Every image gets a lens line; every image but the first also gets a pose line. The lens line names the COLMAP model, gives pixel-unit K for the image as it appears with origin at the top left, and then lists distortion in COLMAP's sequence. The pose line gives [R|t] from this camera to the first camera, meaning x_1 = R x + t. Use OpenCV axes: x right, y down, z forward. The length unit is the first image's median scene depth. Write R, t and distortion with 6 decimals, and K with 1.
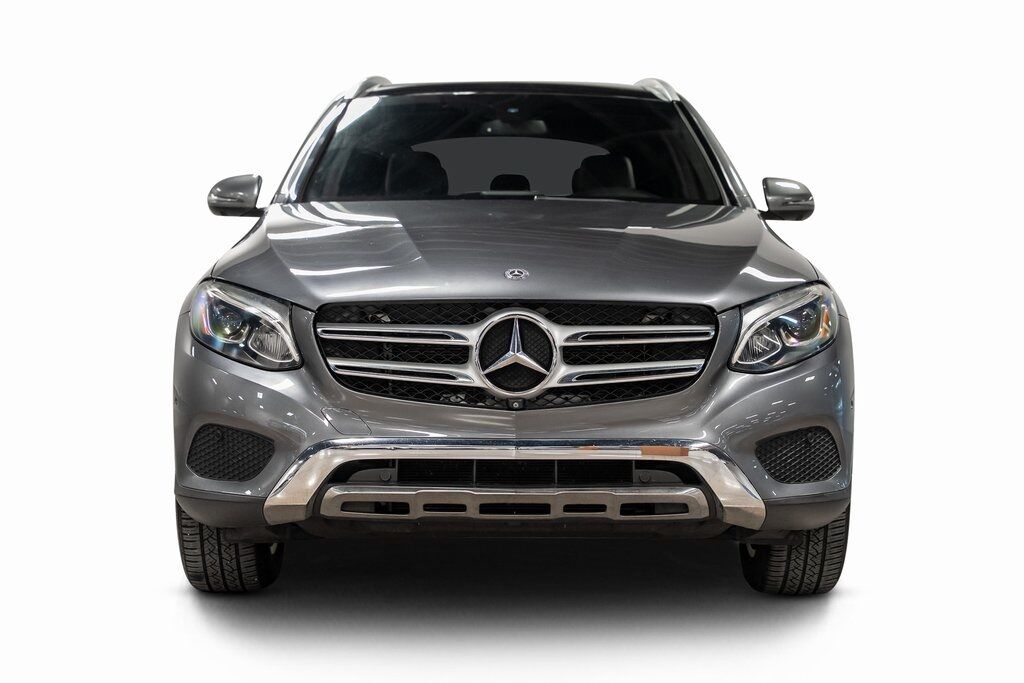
lens RADIAL K [[2053.1, 0, 516.1], [0, 2053.1, 350.5], [0, 0, 1]] dist [0.032217, 0.000000]
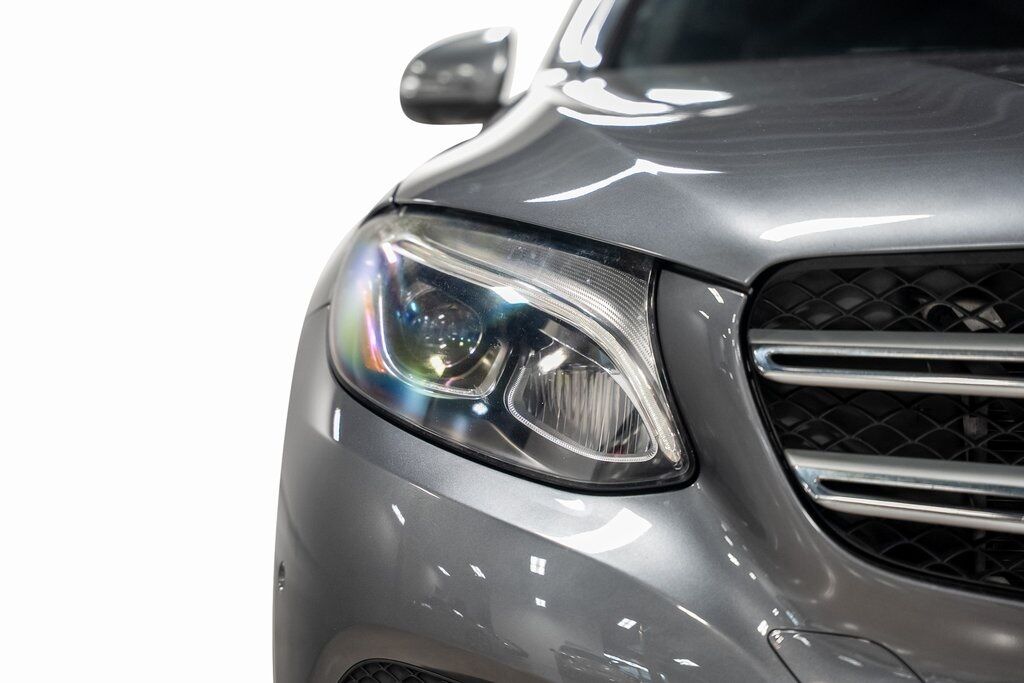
lens RADIAL K [[2053.1, 0, 512.7], [0, 2053.1, 337.6], [0, 0, 1]] dist [0.032217, 0.000000]
pose [[0.995308, 0.006361, -0.096552, -0.098436], [-0.010494, 0.999047, -0.042369, 0.000297], [0.096191, 0.043183, 0.994426, 0.683088]]
